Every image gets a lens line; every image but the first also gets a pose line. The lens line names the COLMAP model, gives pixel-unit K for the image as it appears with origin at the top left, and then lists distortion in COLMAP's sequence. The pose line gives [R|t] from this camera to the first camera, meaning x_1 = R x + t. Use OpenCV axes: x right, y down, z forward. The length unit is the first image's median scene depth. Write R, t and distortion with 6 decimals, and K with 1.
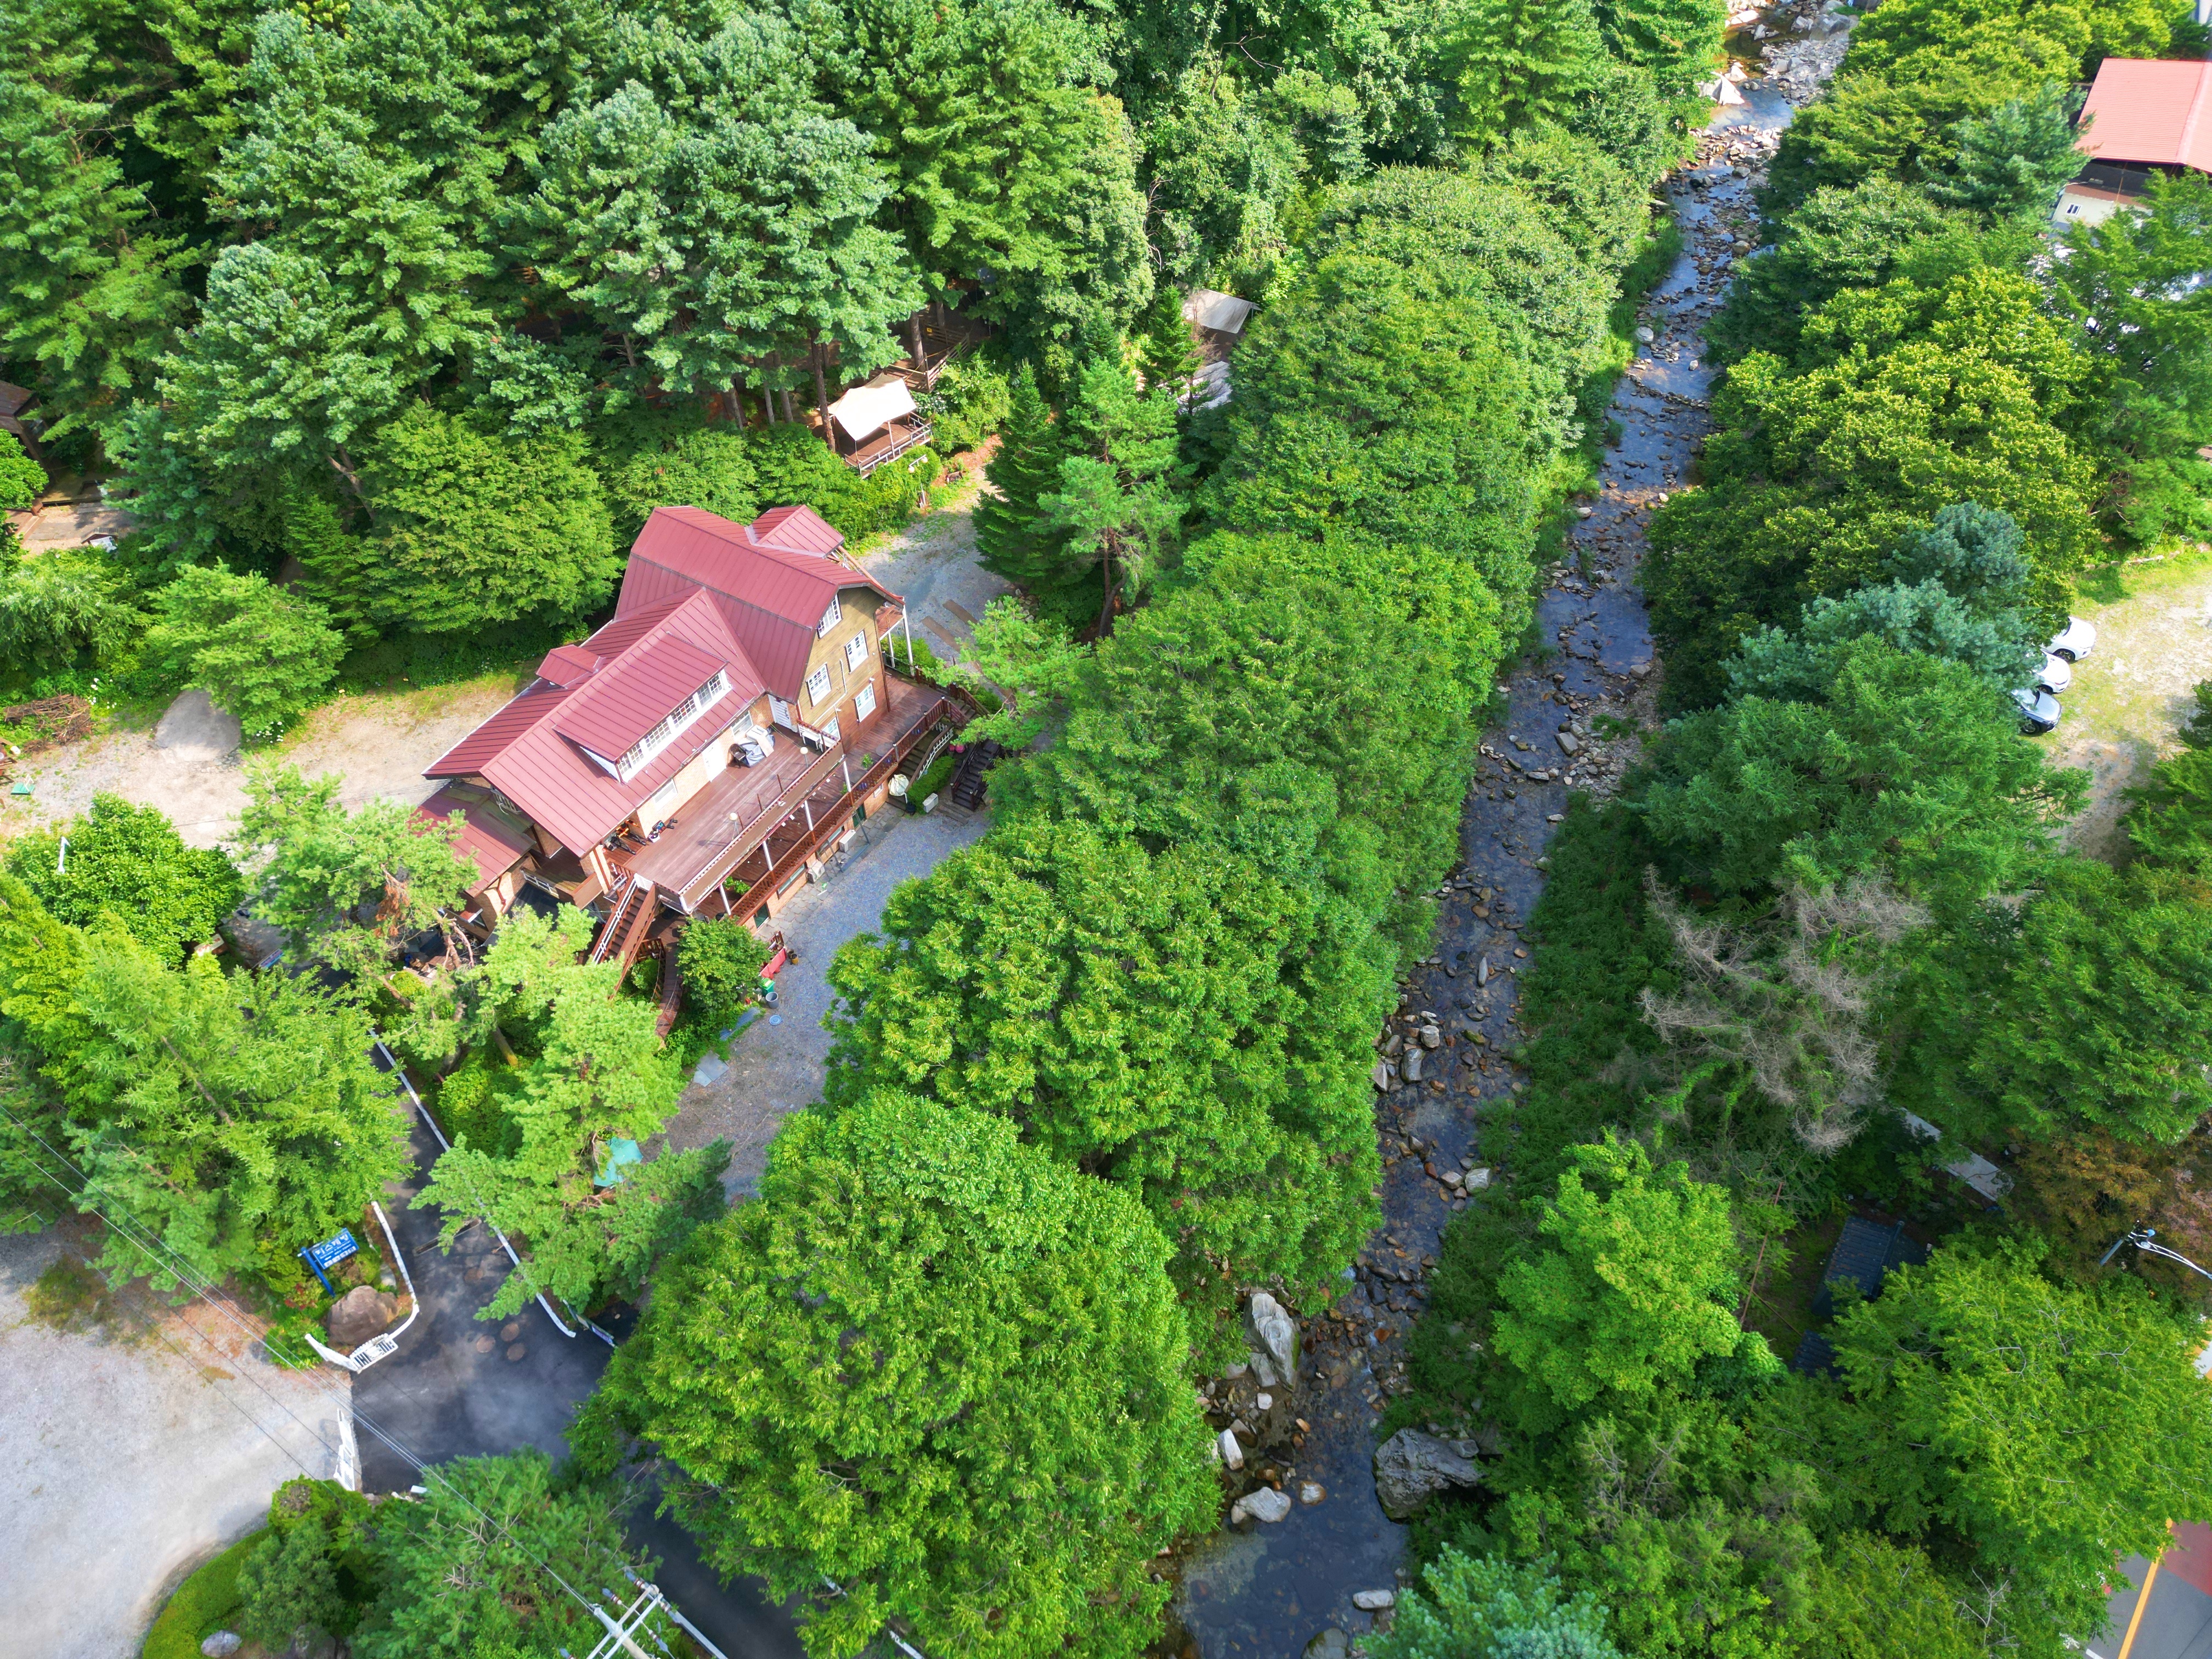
lens RADIAL K [[1572.1, 0, 1113.4], [0, 1572.1, 817.0], [0, 0, 1]] dist [0.067607, -0.054162]
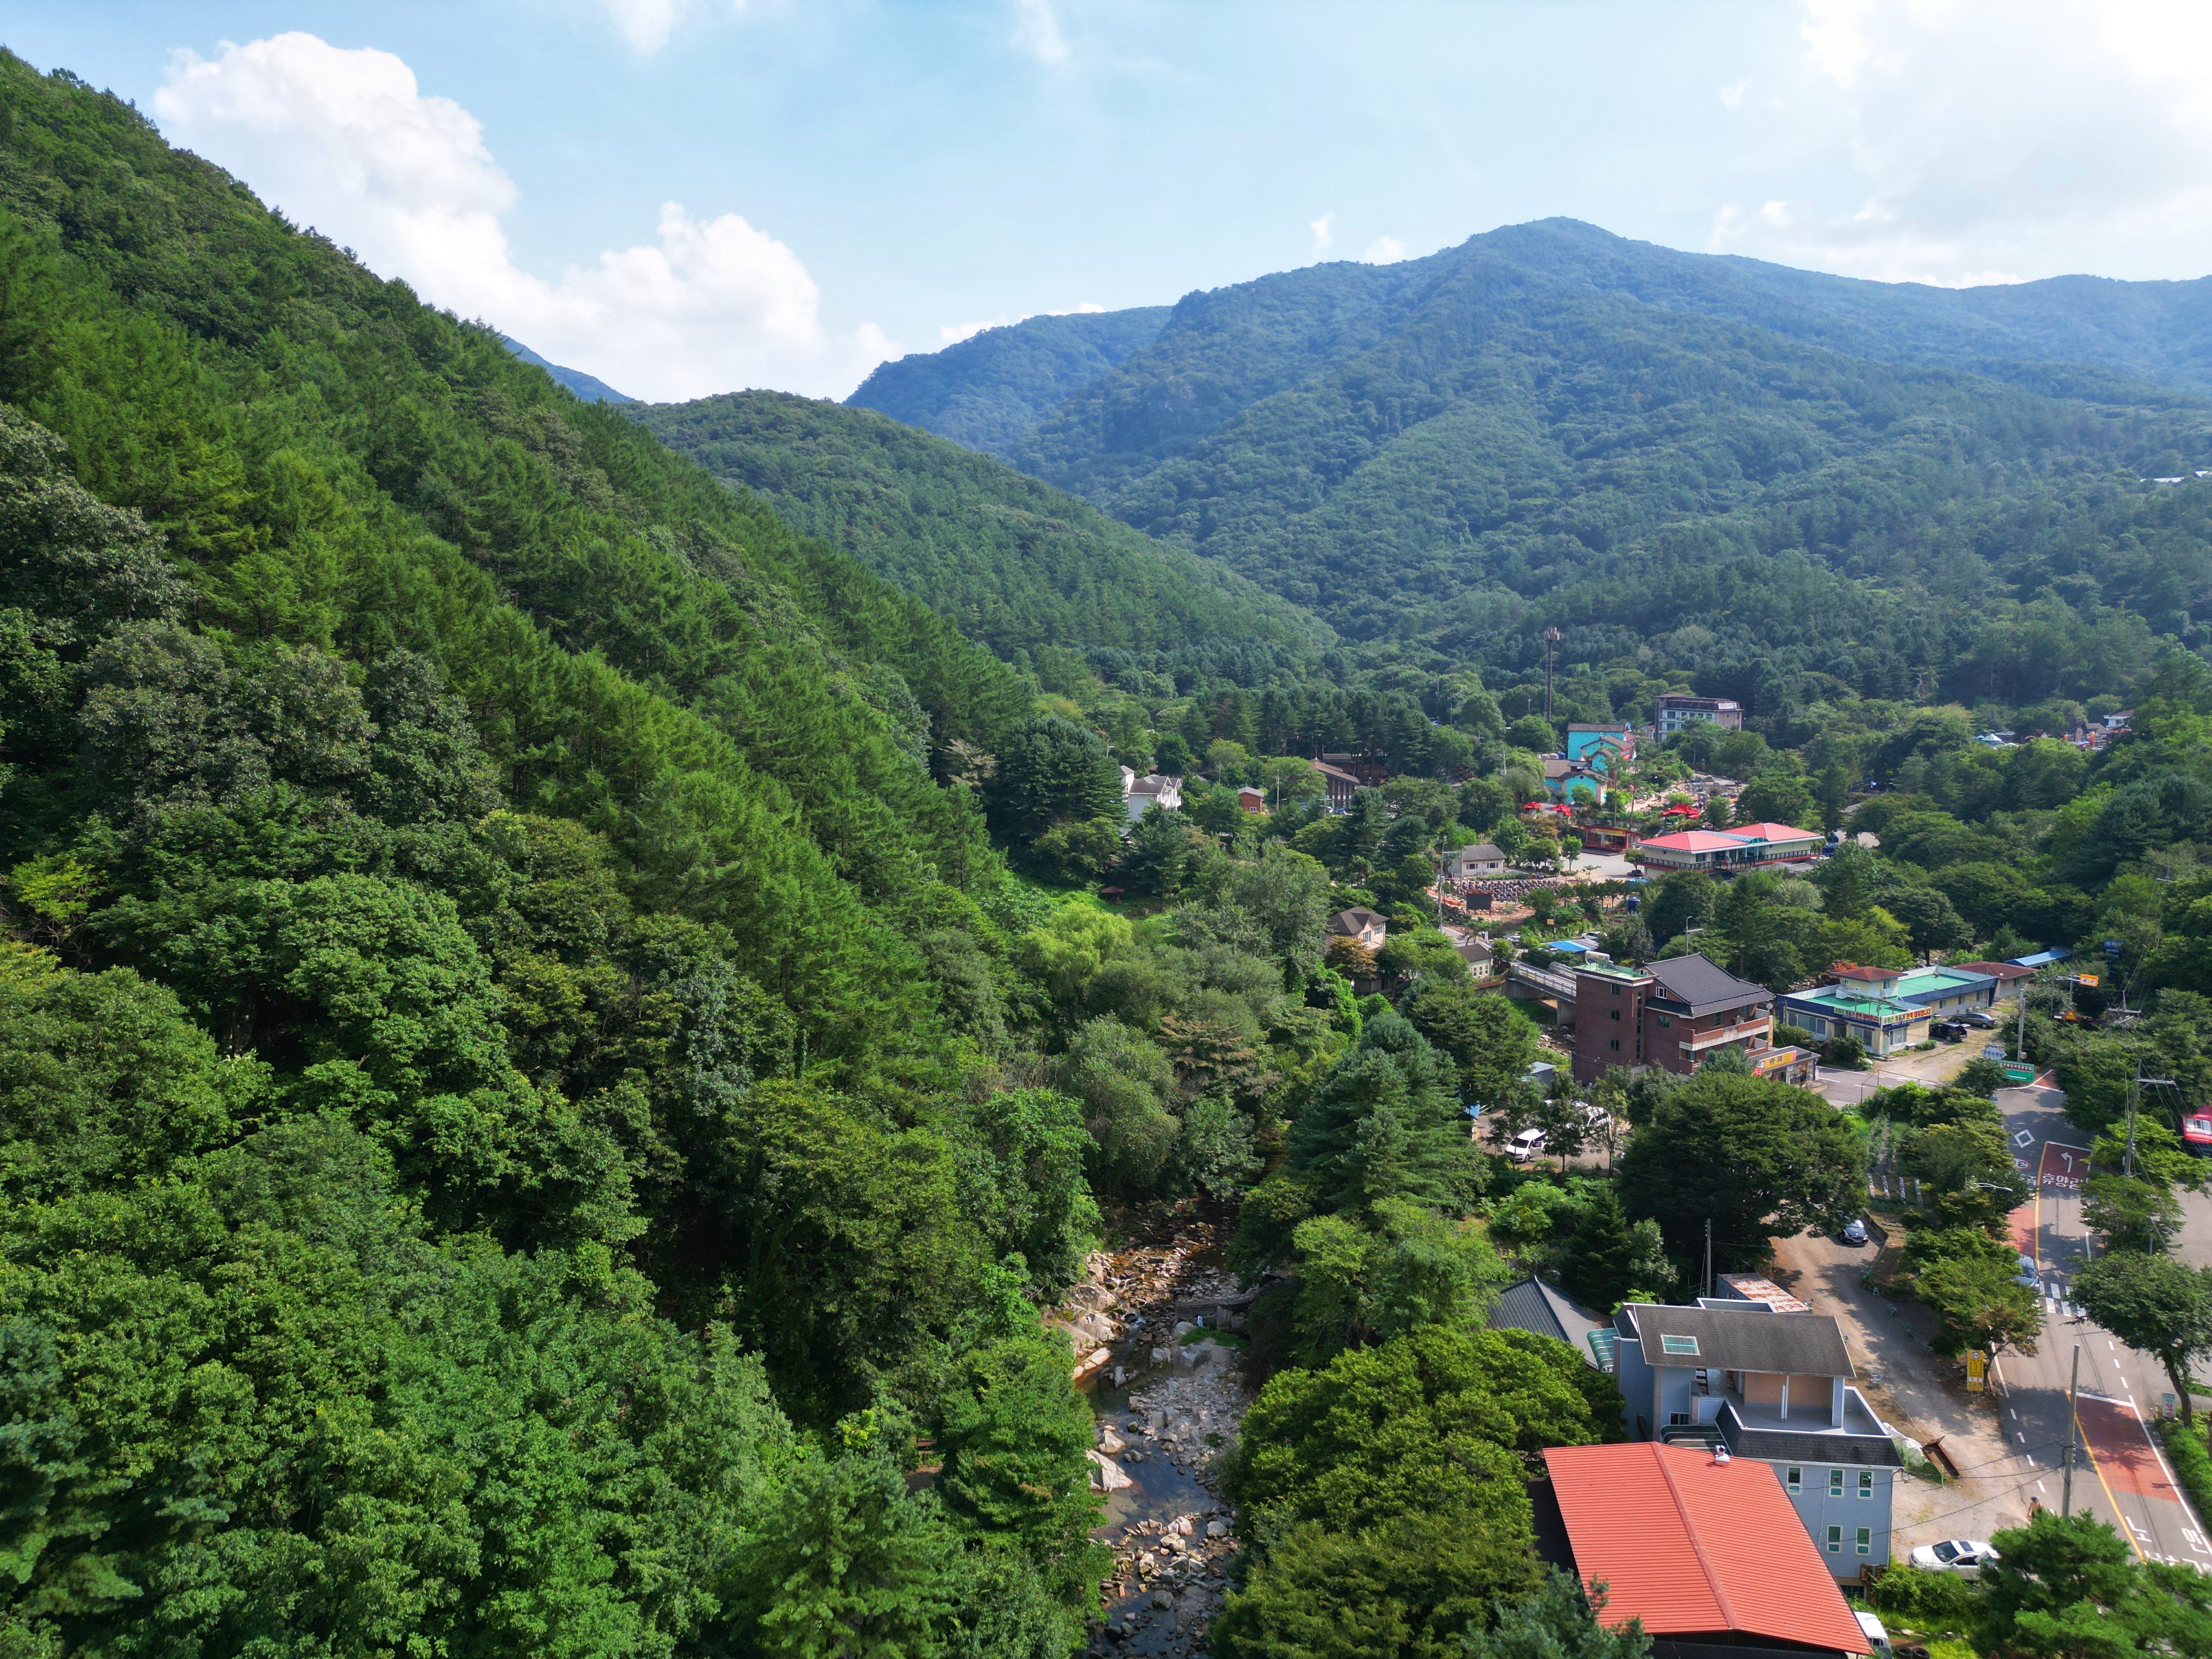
lens RADIAL K [[1572.1, 0, 1112.6], [0, 1572.1, 821.4], [0, 0, 1]] dist [0.067607, -0.054162]
pose [[0.919876, -0.050937, 0.388887, 0.155938], [0.288171, 0.760381, -0.582046, -0.410081], [-0.266055, 0.647476, 0.714135, 0.367934]]
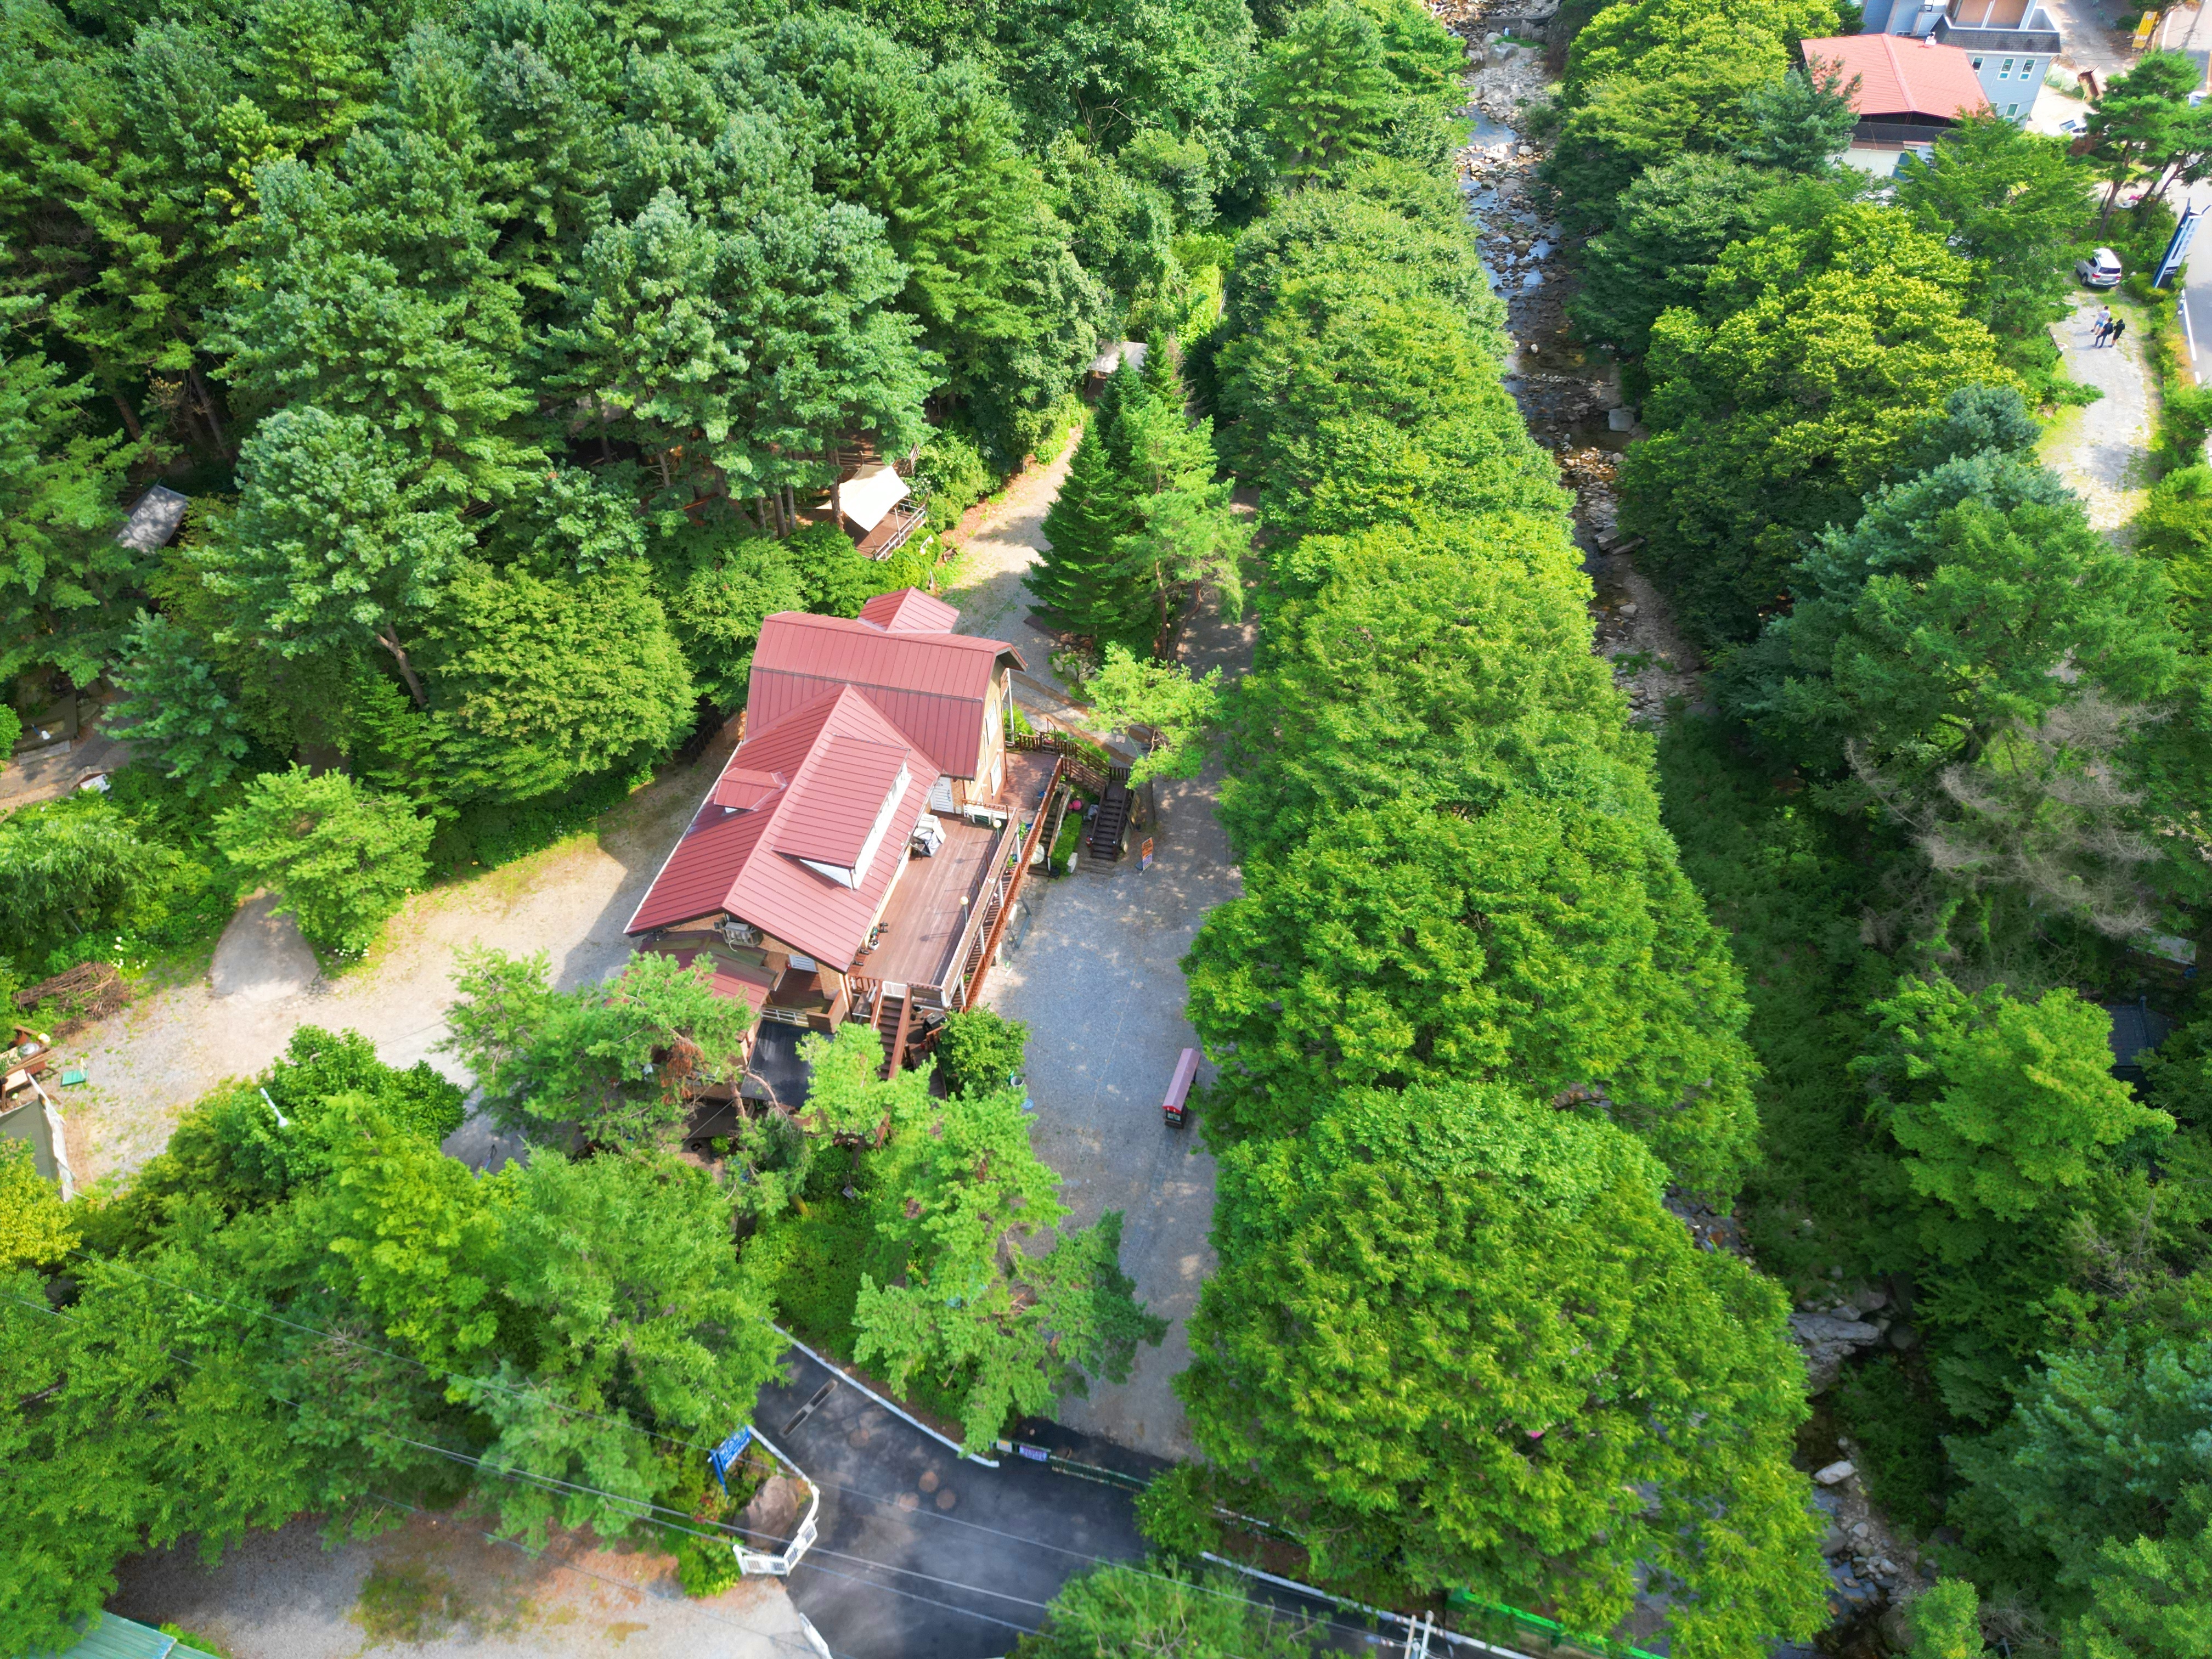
lens RADIAL K [[1572.1, 0, 1107.1], [0, 1572.1, 814.9], [0, 0, 1]] dist [0.067607, -0.054162]
pose [[0.951179, -0.213694, 0.222696, -0.318592], [0.227938, 0.972852, -0.040042, 0.006375], [-0.208093, 0.088848, 0.974065, 0.038179]]
